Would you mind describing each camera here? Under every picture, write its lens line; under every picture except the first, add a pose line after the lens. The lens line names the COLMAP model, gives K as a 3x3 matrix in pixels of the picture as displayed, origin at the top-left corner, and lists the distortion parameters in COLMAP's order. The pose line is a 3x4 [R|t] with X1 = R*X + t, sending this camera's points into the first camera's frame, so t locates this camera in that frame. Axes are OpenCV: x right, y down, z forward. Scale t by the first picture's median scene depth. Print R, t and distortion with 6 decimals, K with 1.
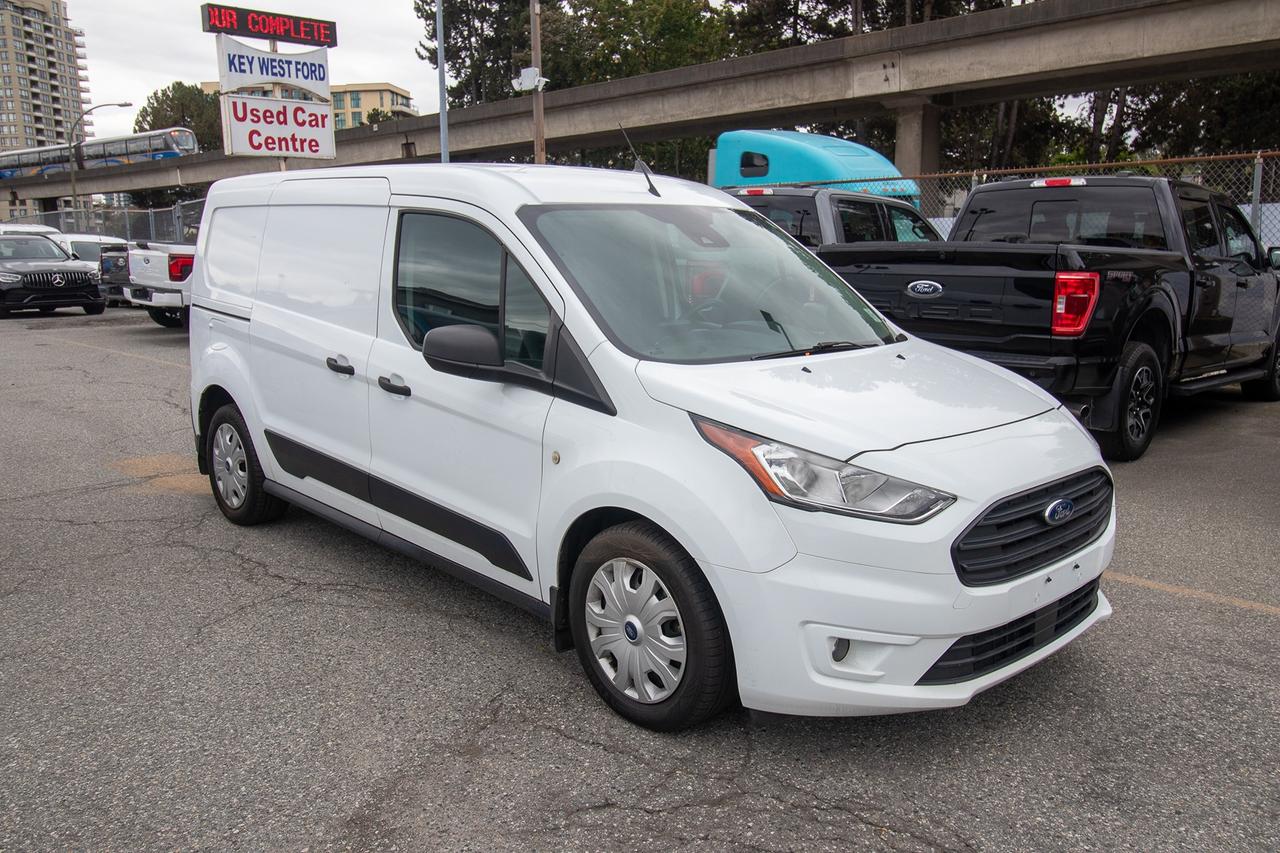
lens RADIAL K [[1004.1, 0, 650.9], [0, 1004.1, 427.8], [0, 0, 1]] dist [0.011090, -0.001526]
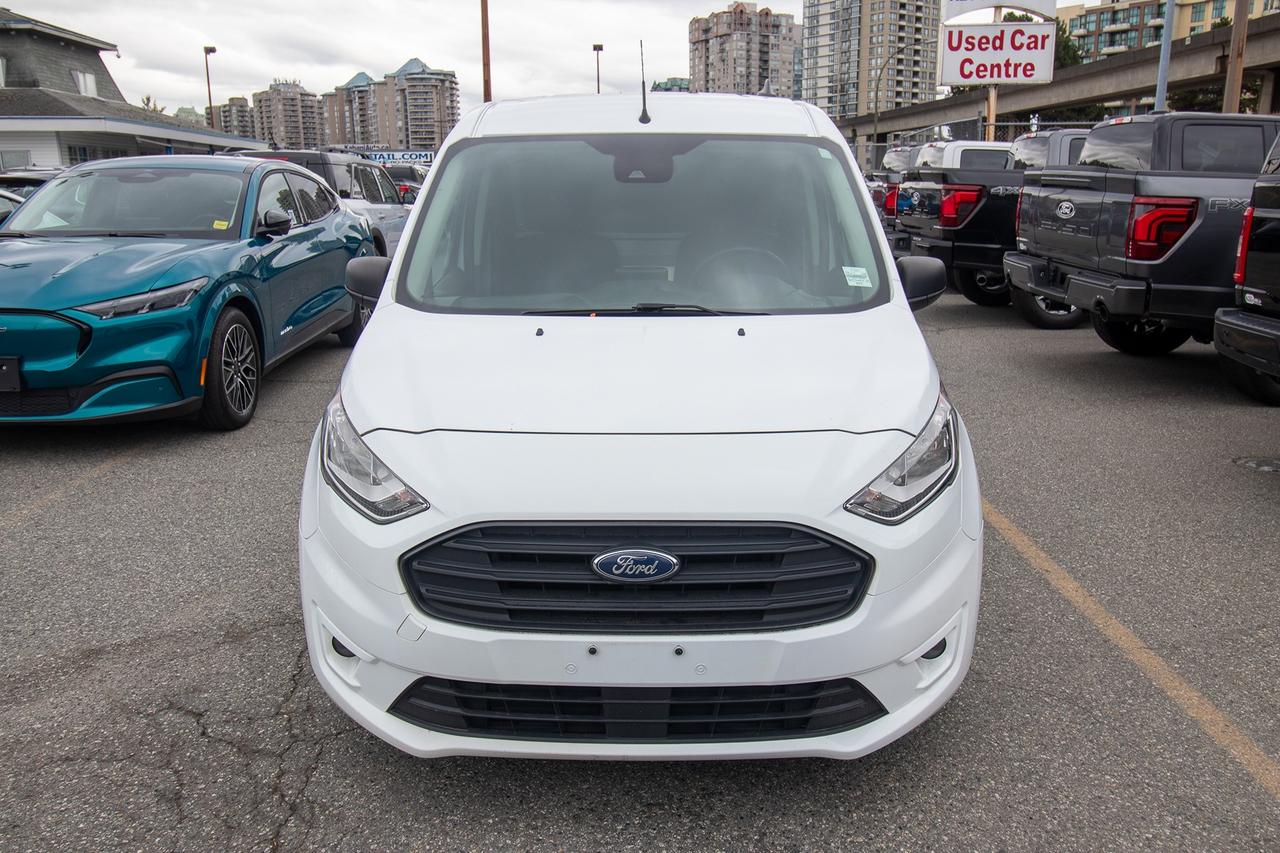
lens RADIAL K [[1004.1, 0, 650.9], [0, 1004.1, 427.8], [0, 0, 1]] dist [0.011090, -0.001526]
pose [[0.721440, 0.166889, -0.672065, 0.108631], [-0.122054, 0.985976, 0.113820, -0.011637], [0.681635, -0.000086, 0.731692, 0.061387]]
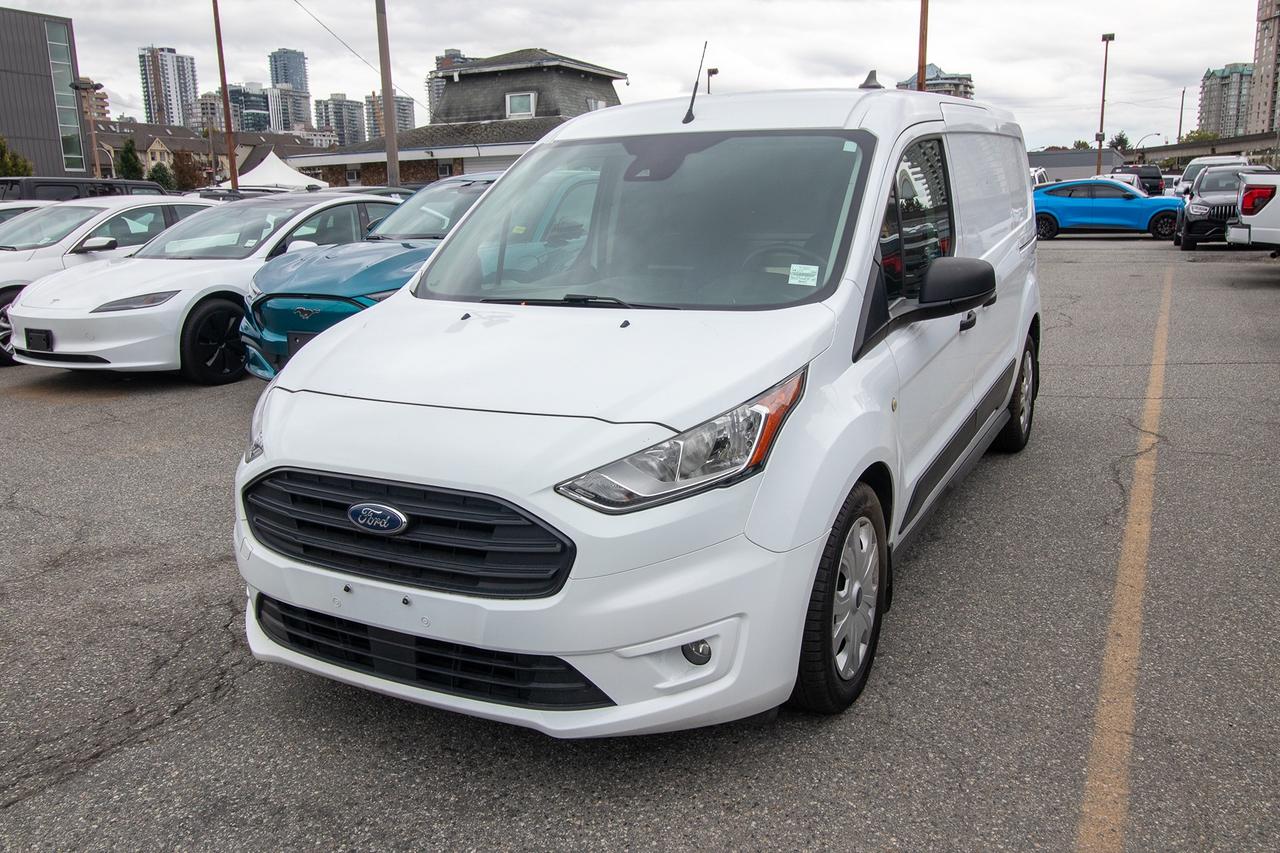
lens RADIAL K [[1027.4, 0, 651.1], [0, 1027.4, 435.3], [0, 0, 1]] dist [0.012960, -0.006655]
pose [[0.327696, 0.210777, -0.920972, 0.150972], [-0.147523, 0.974255, 0.170480, -0.018802], [0.933195, 0.079999, 0.350354, 0.113910]]
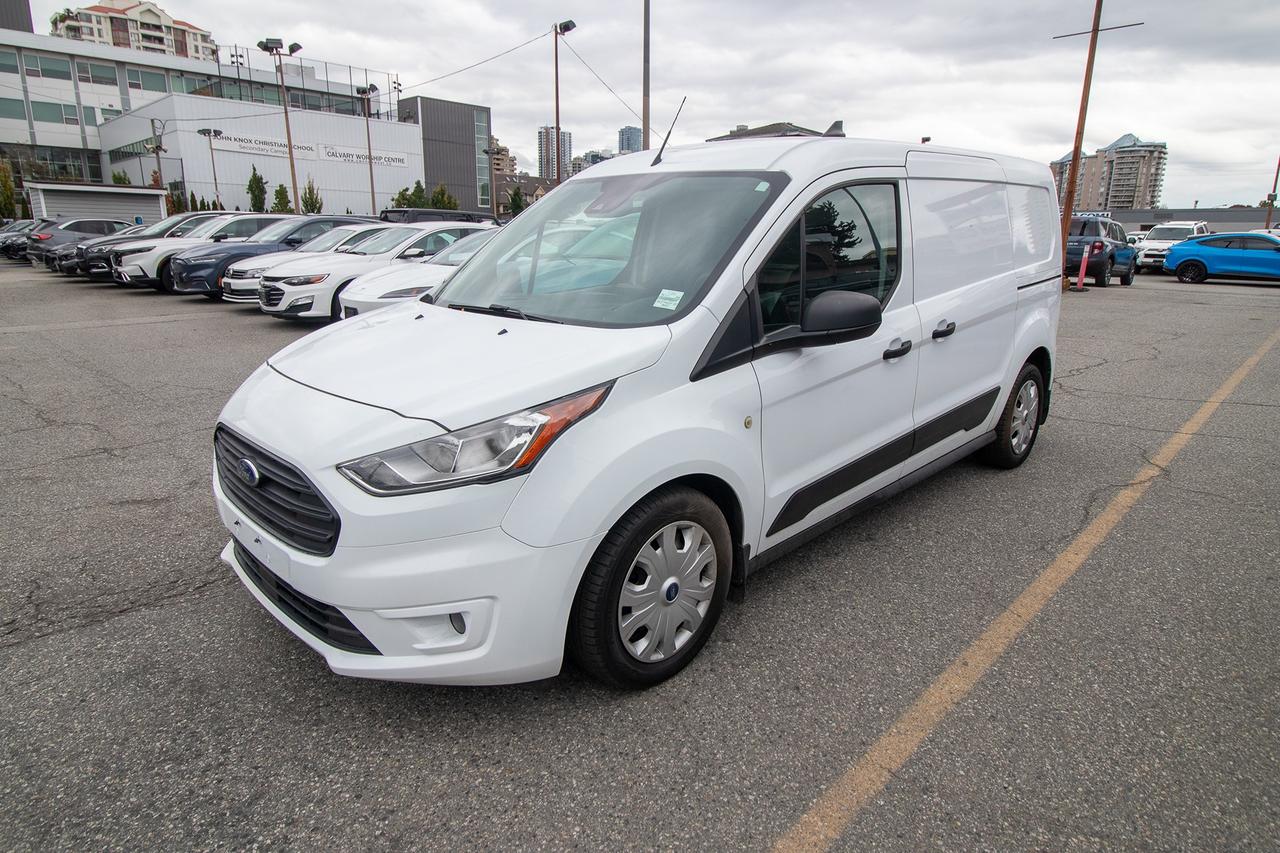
lens RADIAL K [[729.9, 0, 640.0], [0, 729.9, 426.5], [0, 0, 1]] dist [0.010790, -0.015744]
pose [[0.028390, 0.259968, -0.965200, 0.138524], [-0.186886, 0.949943, 0.250362, -0.026952], [0.981971, 0.173274, 0.075553, 0.164964]]
